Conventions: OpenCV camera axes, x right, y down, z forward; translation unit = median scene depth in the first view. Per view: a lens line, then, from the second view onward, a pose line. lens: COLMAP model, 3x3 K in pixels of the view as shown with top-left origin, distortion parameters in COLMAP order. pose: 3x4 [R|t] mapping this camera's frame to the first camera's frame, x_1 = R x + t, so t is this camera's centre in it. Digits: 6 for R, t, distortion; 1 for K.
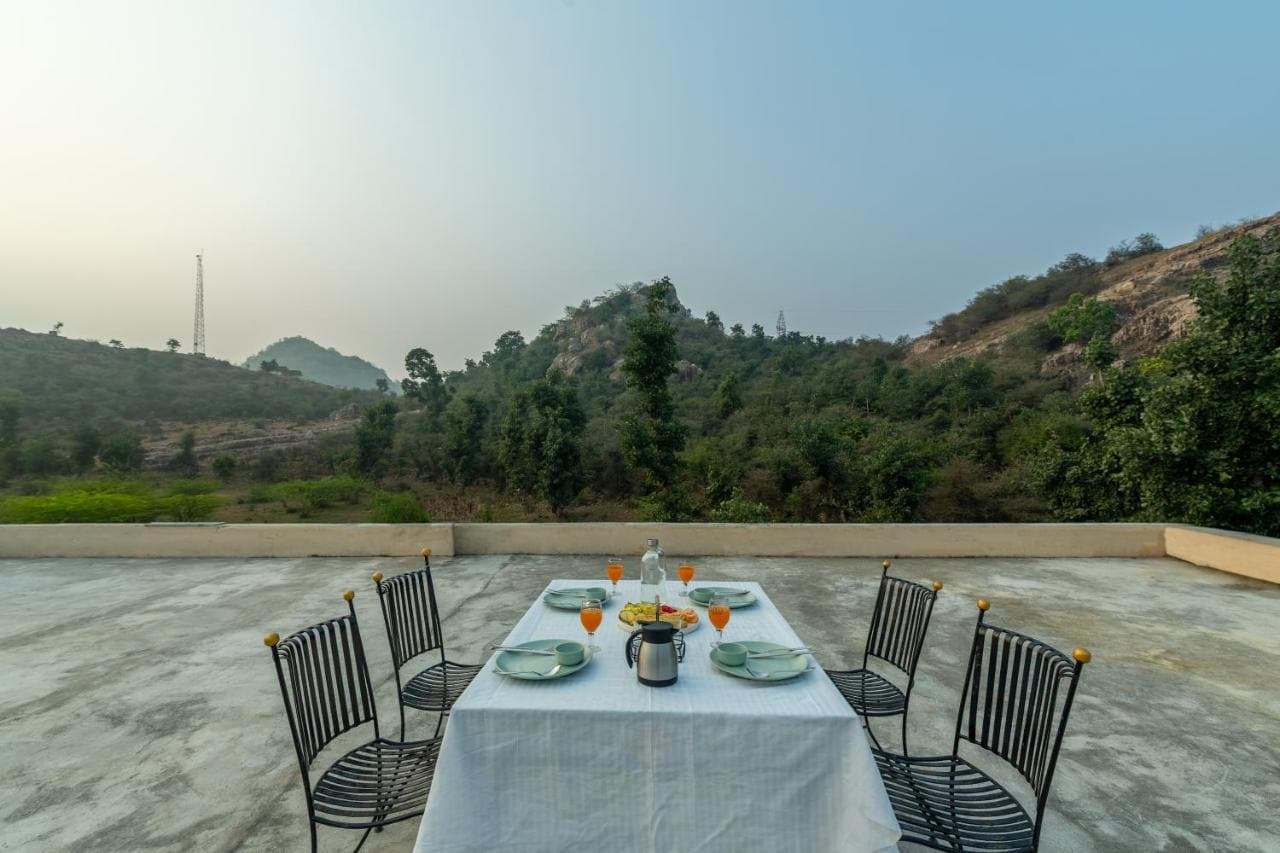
lens RADIAL K [[544.2, 0, 638.2], [0, 544.2, 424.0], [0, 0, 1]] dist [0.001387, -0.000748]
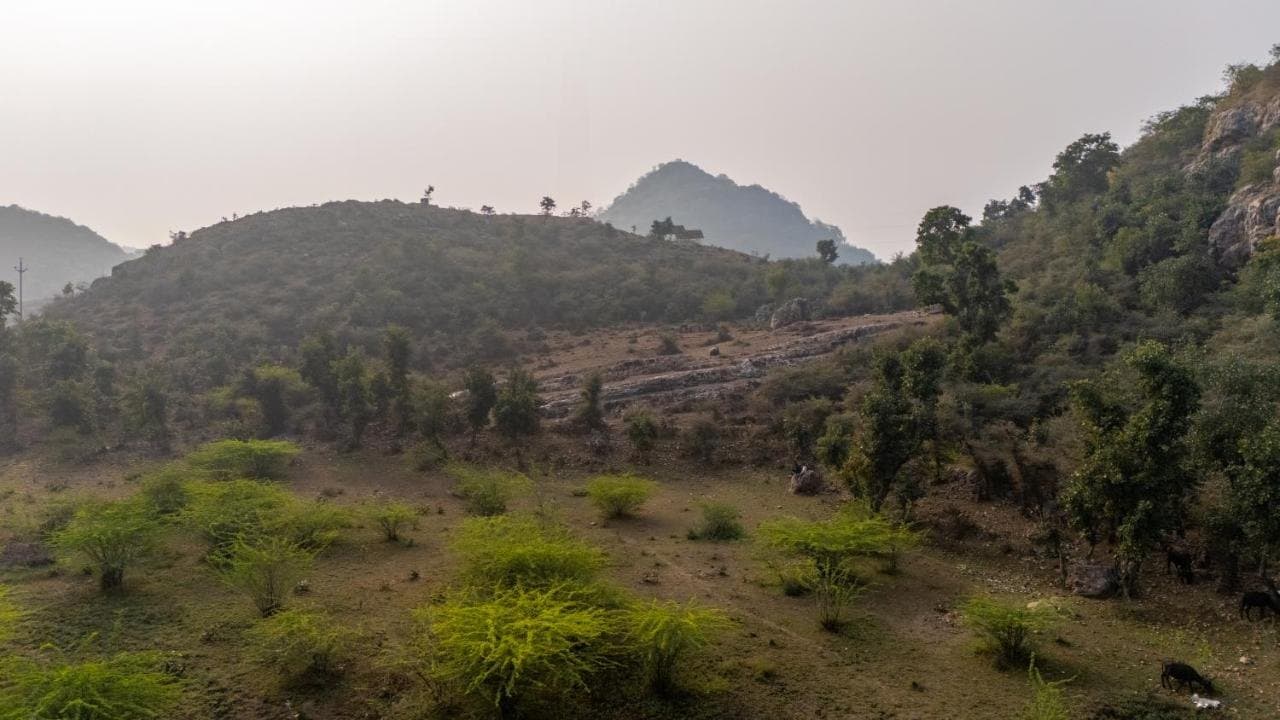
lens RADIAL K [[939.1, 0, 644.0], [0, 939.1, 359.9], [0, 0, 1]] dist [0.093055, -0.092717]
pose [[0.833391, 0.033645, -0.551659, -0.119581], [0.011904, 0.996821, 0.078778, -0.058326], [0.552555, -0.072220, 0.830341, 0.086740]]
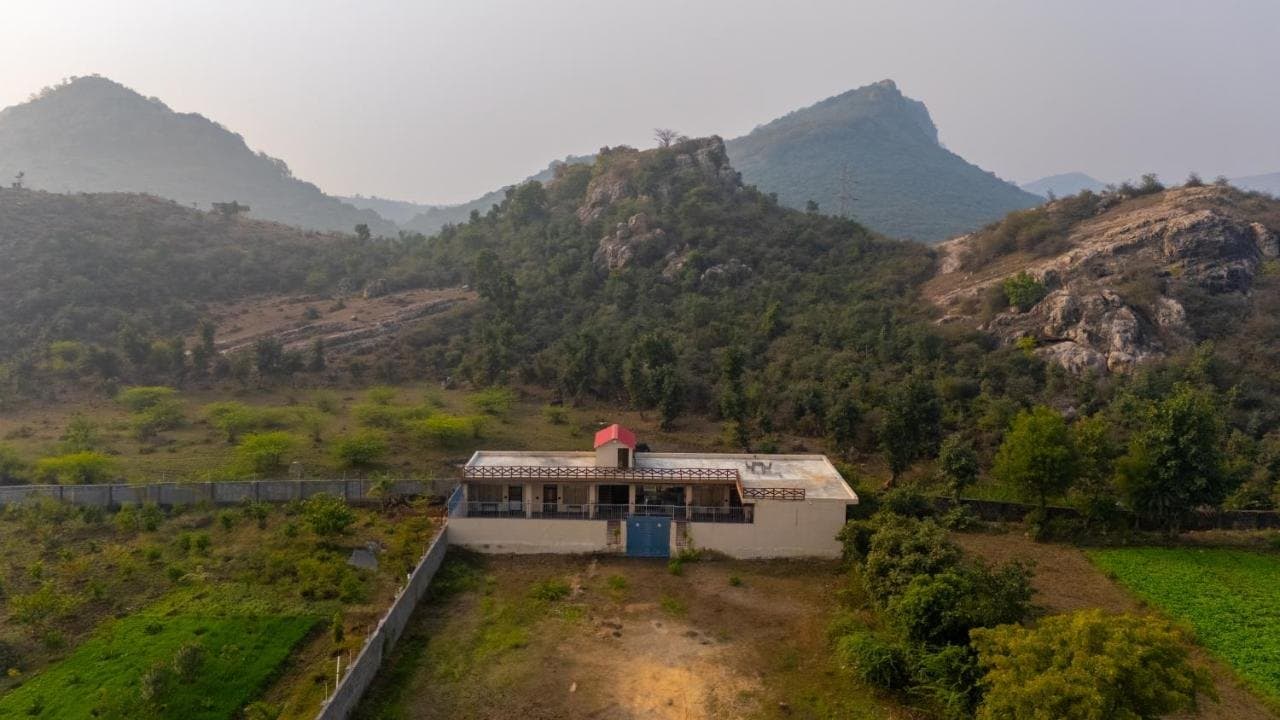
lens RADIAL K [[939.1, 0, 644.0], [0, 939.1, 359.9], [0, 0, 1]] dist [0.093055, -0.092717]
pose [[0.999737, 0.014556, 0.017719, -0.106108], [-0.017325, 0.985671, 0.167788, -0.201704], [-0.015023, -0.168051, 0.985664, -0.714561]]
